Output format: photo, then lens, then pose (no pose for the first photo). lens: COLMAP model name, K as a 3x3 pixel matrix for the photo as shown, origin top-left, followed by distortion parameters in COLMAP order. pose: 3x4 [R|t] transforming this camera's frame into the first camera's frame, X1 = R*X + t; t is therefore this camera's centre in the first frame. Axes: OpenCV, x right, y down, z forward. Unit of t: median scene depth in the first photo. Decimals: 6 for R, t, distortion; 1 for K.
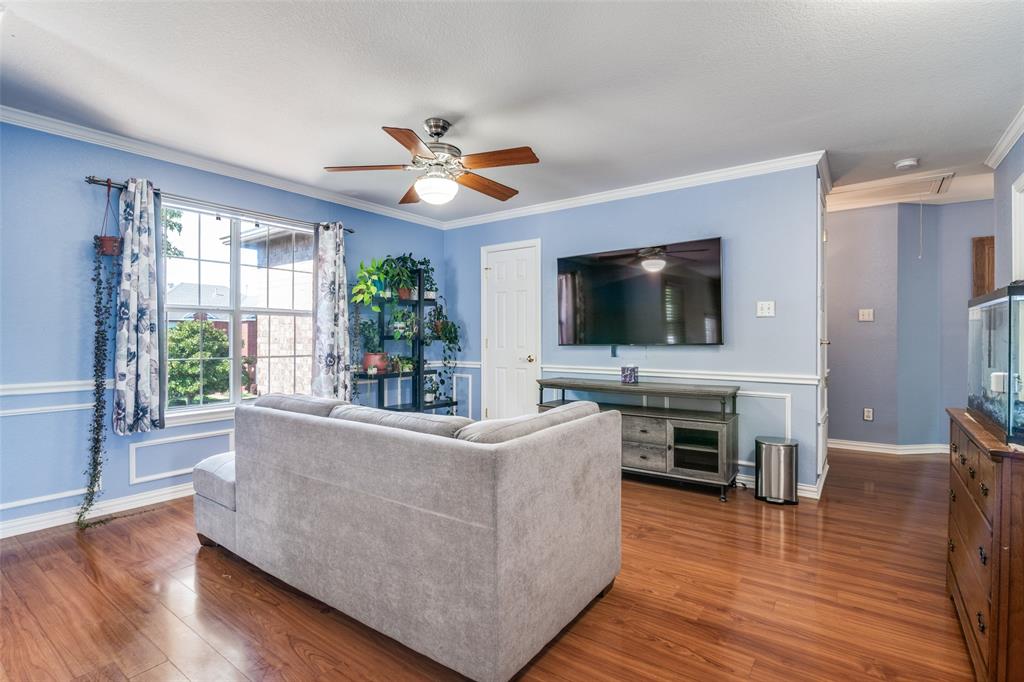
lens RADIAL K [[474.4, 0, 516.2], [0, 474.4, 336.1], [0, 0, 1]] dist [-0.014986, 0.000444]
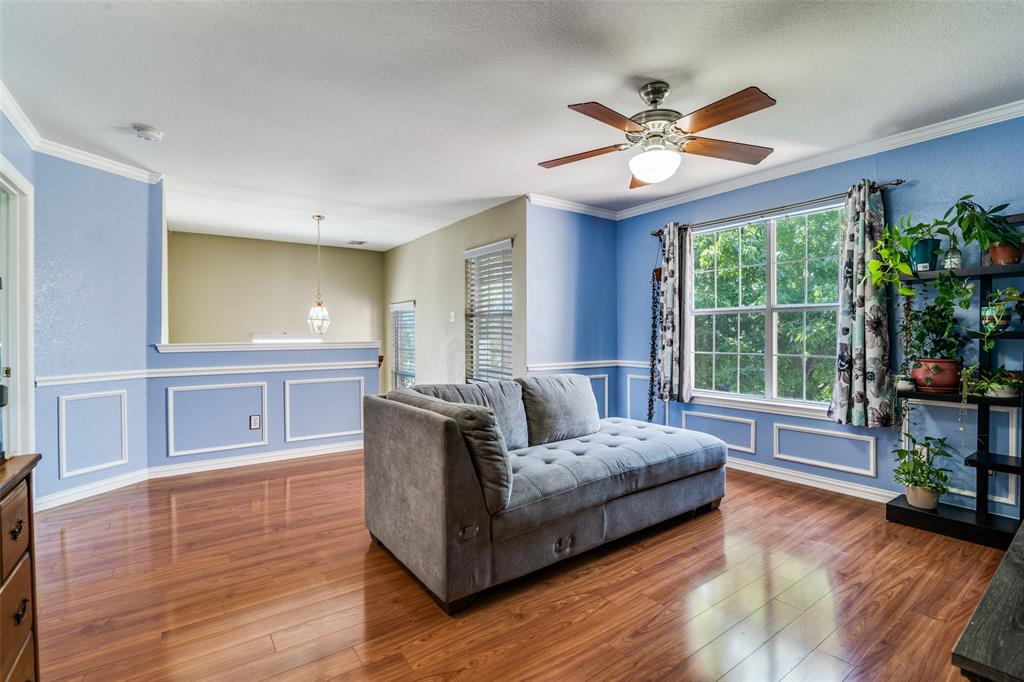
lens RADIAL K [[474.4, 0, 515.7], [0, 474.4, 344.3], [0, 0, 1]] dist [-0.014986, 0.000444]
pose [[-0.299448, 0.014267, -0.954006, 0.728398], [0.000683, 0.999891, 0.014739, 0.010485], [0.954112, 0.003762, -0.299425, 1.006444]]
